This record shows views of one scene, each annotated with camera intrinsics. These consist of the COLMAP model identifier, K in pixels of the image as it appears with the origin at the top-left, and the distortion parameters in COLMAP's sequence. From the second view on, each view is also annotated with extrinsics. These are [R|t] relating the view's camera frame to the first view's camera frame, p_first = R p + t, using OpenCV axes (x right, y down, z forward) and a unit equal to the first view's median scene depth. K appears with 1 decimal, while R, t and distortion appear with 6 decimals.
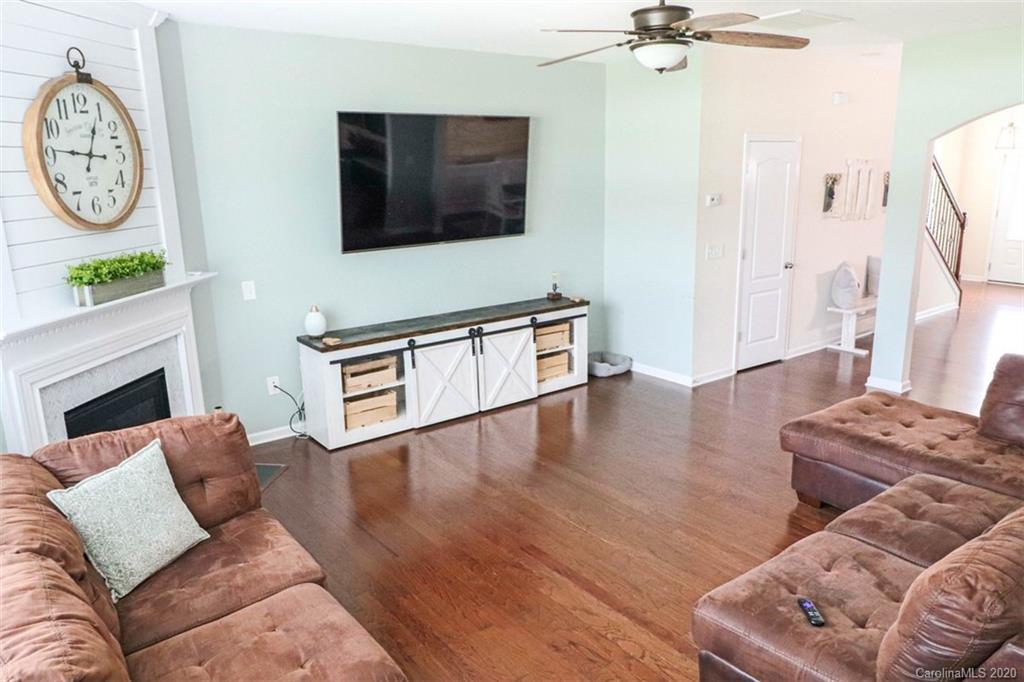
lens RADIAL K [[754.1, 0, 512.0], [0, 754.1, 341.0], [0, 0, 1]] dist [-0.004894, 0.002040]
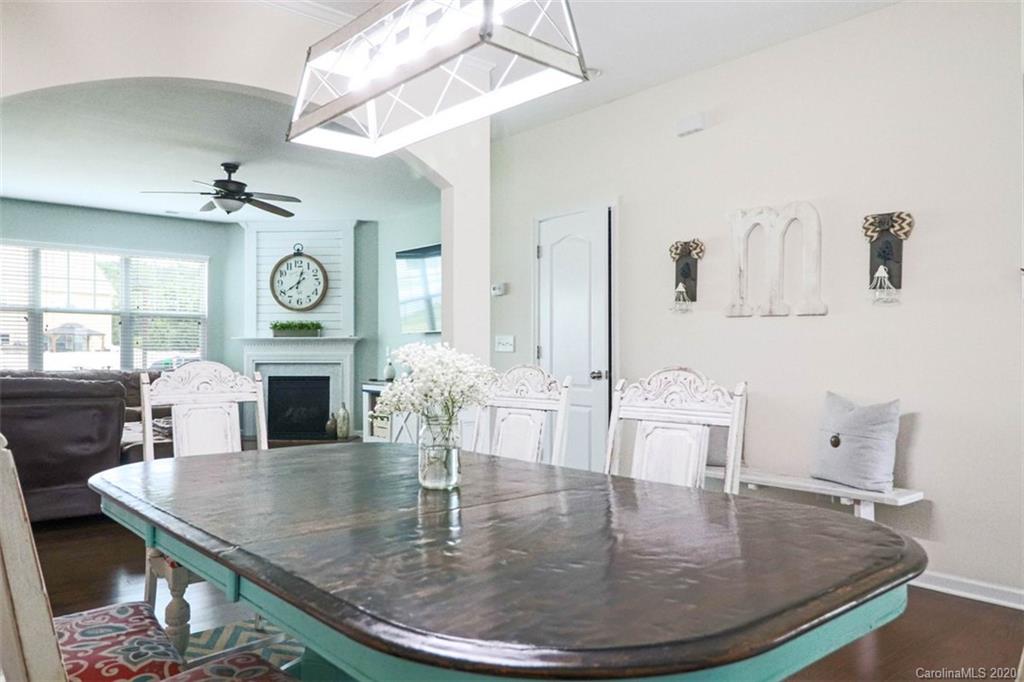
lens RADIAL K [[732.0, 0, 512.0], [0, 732.0, 341.0], [0, 0, 1]] dist [0.020136, 0.005132]
pose [[0.038130, -0.001068, -0.999272, 1.660561], [-0.232447, 0.972559, -0.009909, -0.164444], [0.971861, 0.232655, 0.036836, 1.390846]]
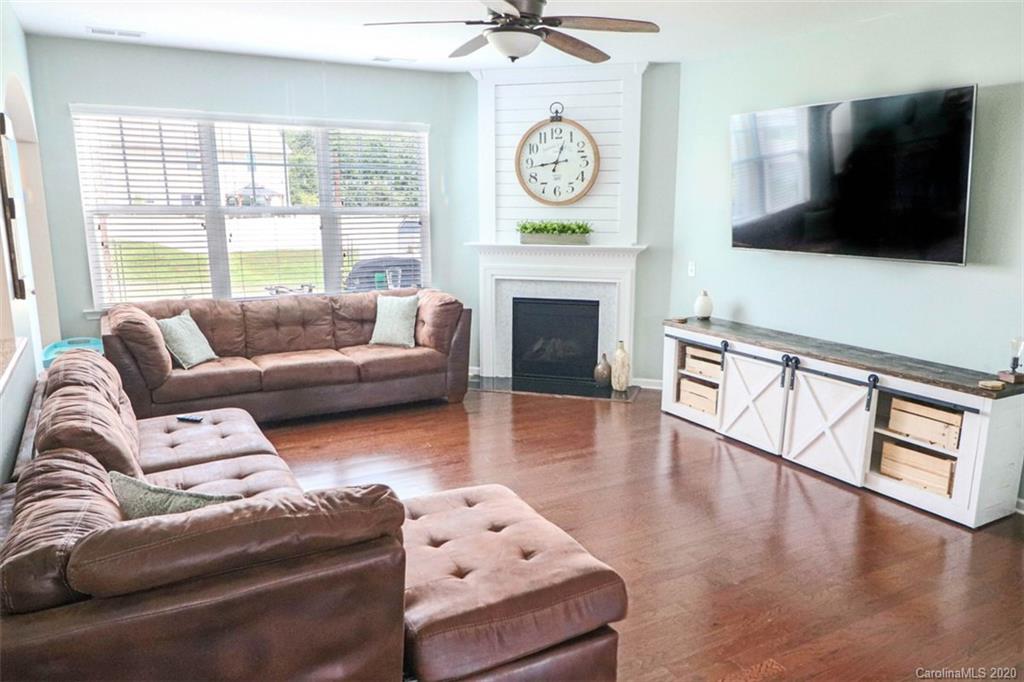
lens RADIAL K [[732.0, 0, 512.0], [0, 732.0, 341.0], [0, 0, 1]] dist [0.020136, 0.005132]
pose [[-0.169575, 0.203490, -0.964280, 0.996342], [-0.229392, 0.943426, 0.239429, -0.199607], [0.958448, 0.261800, -0.113303, 1.003805]]
